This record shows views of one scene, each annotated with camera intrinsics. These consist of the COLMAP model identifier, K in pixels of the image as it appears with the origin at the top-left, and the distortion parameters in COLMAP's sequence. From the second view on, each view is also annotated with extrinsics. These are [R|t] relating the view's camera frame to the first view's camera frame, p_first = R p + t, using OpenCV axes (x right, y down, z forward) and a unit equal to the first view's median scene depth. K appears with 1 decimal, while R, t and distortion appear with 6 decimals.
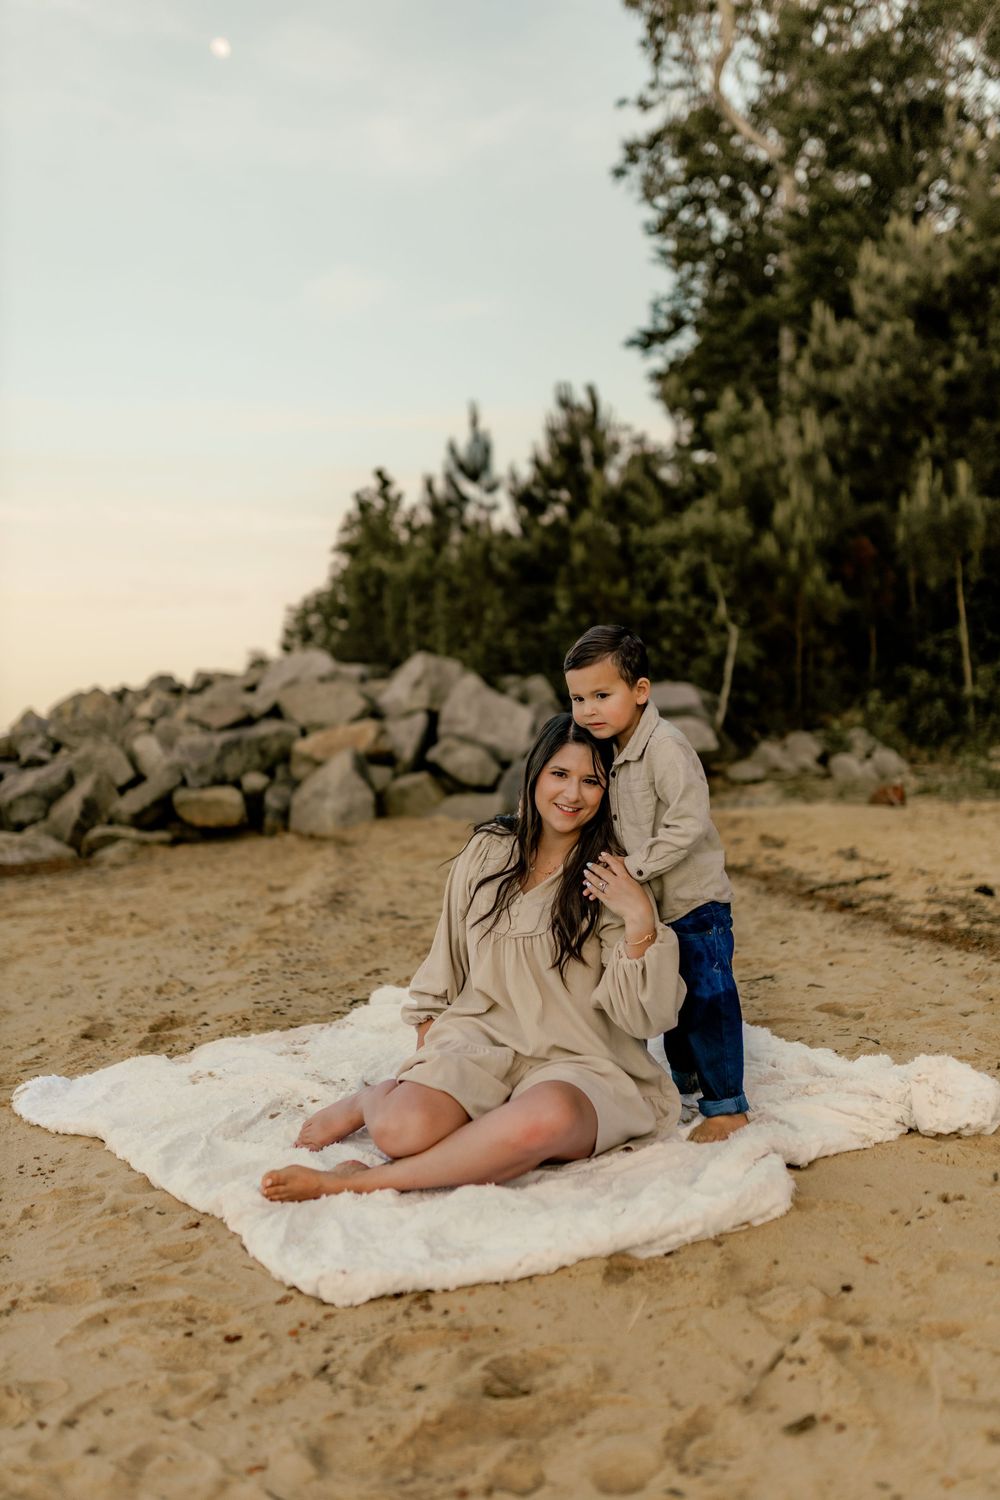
lens RADIAL K [[1408.7, 0, 500.0], [0, 1408.7, 750.0], [0, 0, 1]] dist [0.001838, -0.000489]
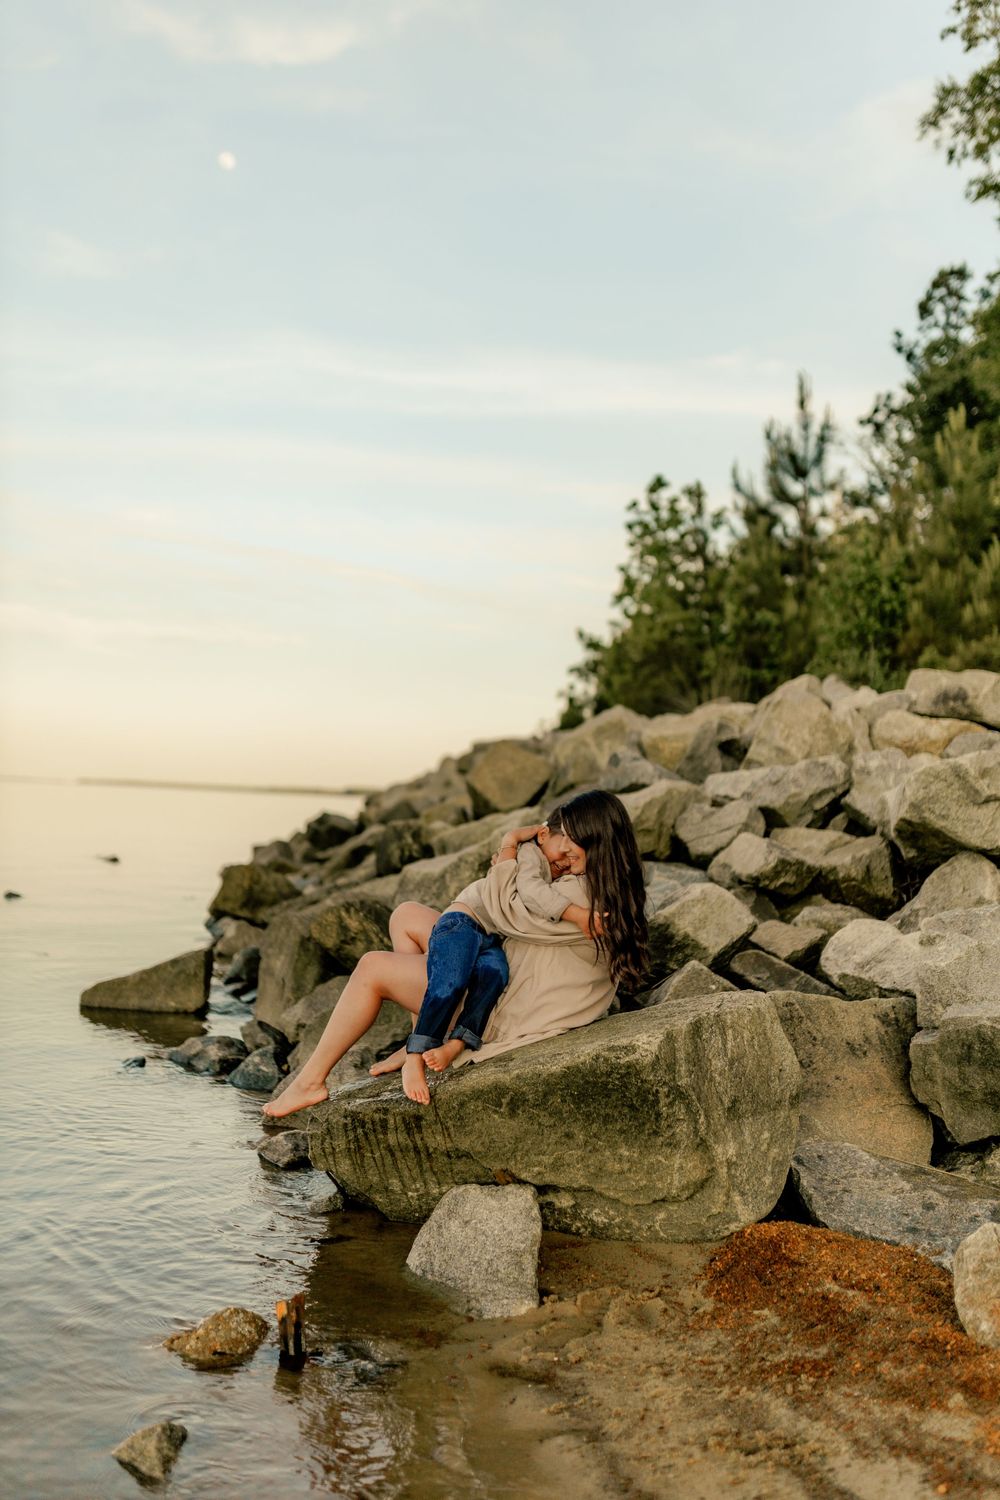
lens RADIAL K [[1408.7, 0, 500.0], [0, 1408.7, 750.0], [0, 0, 1]] dist [0.001838, -0.000489]
pose [[0.998879, 0.046960, -0.005888, -0.422514], [-0.047201, 0.997565, -0.051337, -0.000001], [0.003463, 0.051558, 0.998664, 0.654027]]
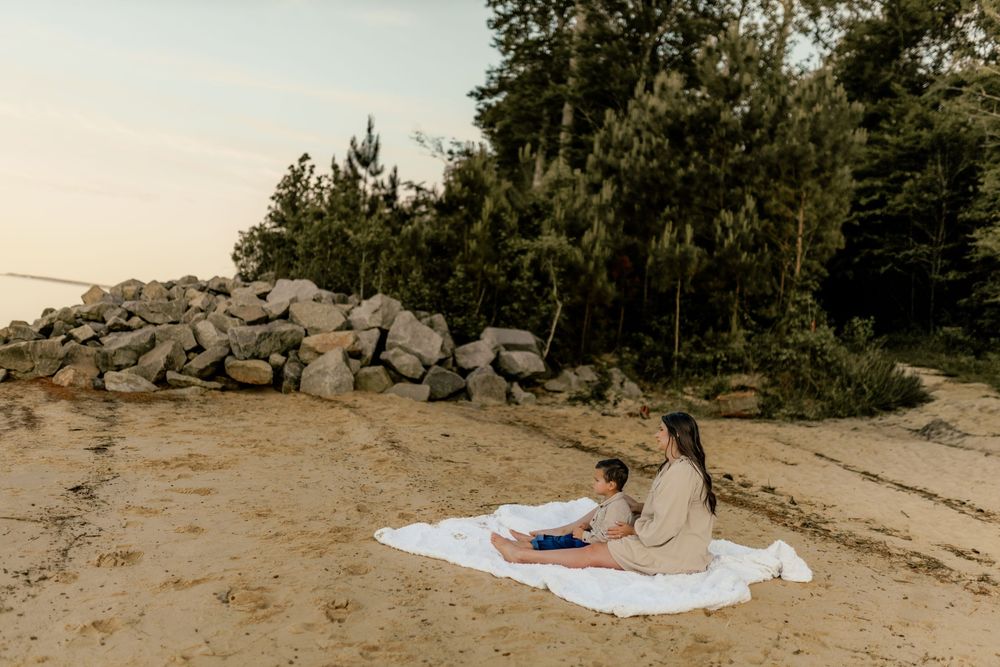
lens RADIAL K [[939.1, 0, 500.0], [0, 939.1, 333.5], [0, 0, 1]] dist [0.001838, -0.000489]
pose [[0.973769, 0.127163, 0.188687, -0.112246], [-0.125898, 0.991866, -0.018723, -0.017077], [-0.189533, -0.005523, 0.981859, -0.120948]]
